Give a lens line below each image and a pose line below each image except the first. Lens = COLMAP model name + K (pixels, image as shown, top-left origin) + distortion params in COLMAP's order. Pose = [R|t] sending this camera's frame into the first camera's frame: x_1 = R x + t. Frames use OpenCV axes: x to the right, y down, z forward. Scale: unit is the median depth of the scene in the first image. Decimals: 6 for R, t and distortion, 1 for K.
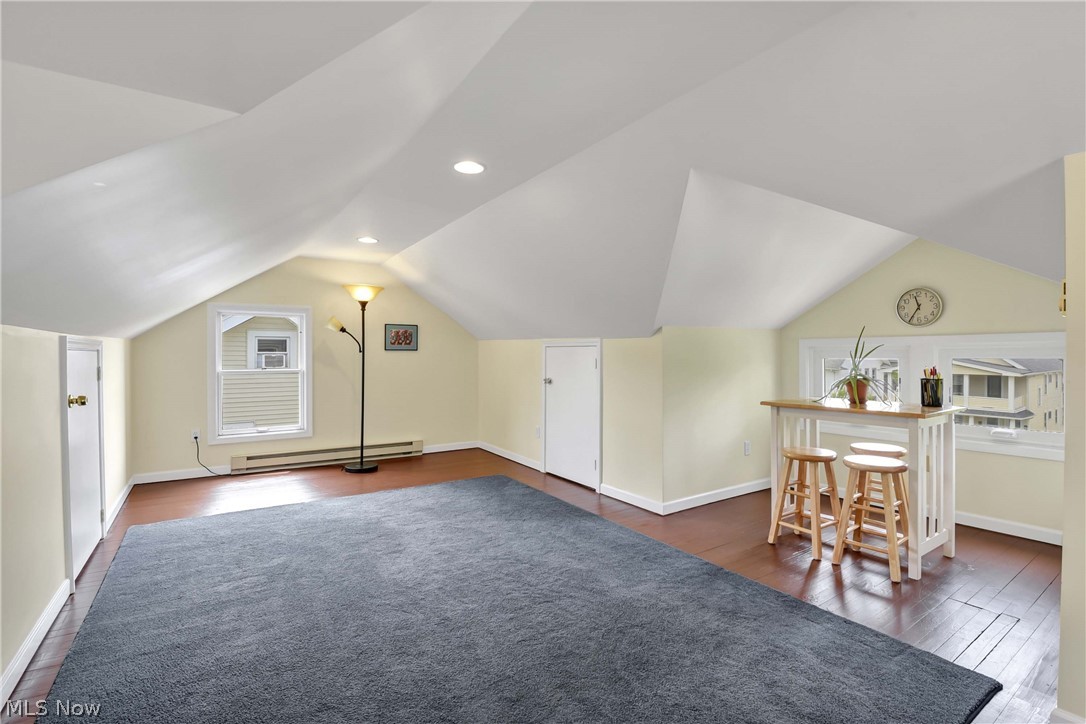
lens RADIAL K [[496.5, 0, 542.2], [0, 496.5, 361.5], [0, 0, 1]] dist [-0.004797, -0.003912]
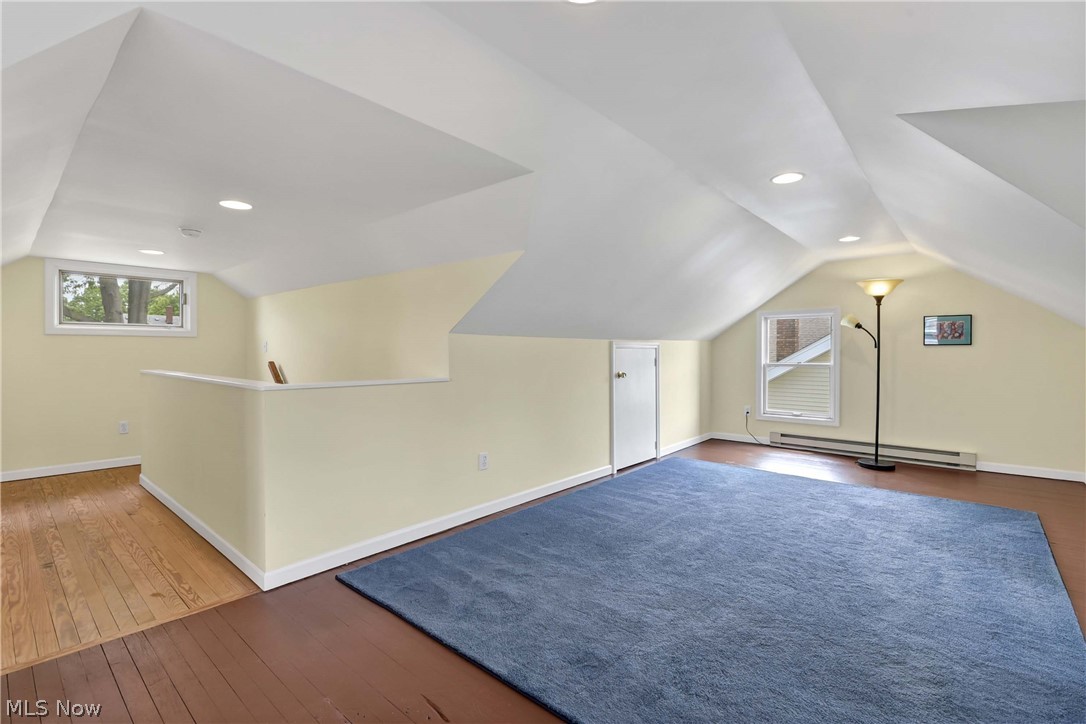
lens RADIAL K [[496.5, 0, 543.3], [0, 496.5, 358.2], [0, 0, 1]] dist [-0.004797, -0.003912]
pose [[0.267803, 0.013929, -0.963373, 0.430015], [-0.010684, 0.999877, 0.011486, -0.002510], [0.963414, 0.007217, 0.267919, 0.102231]]
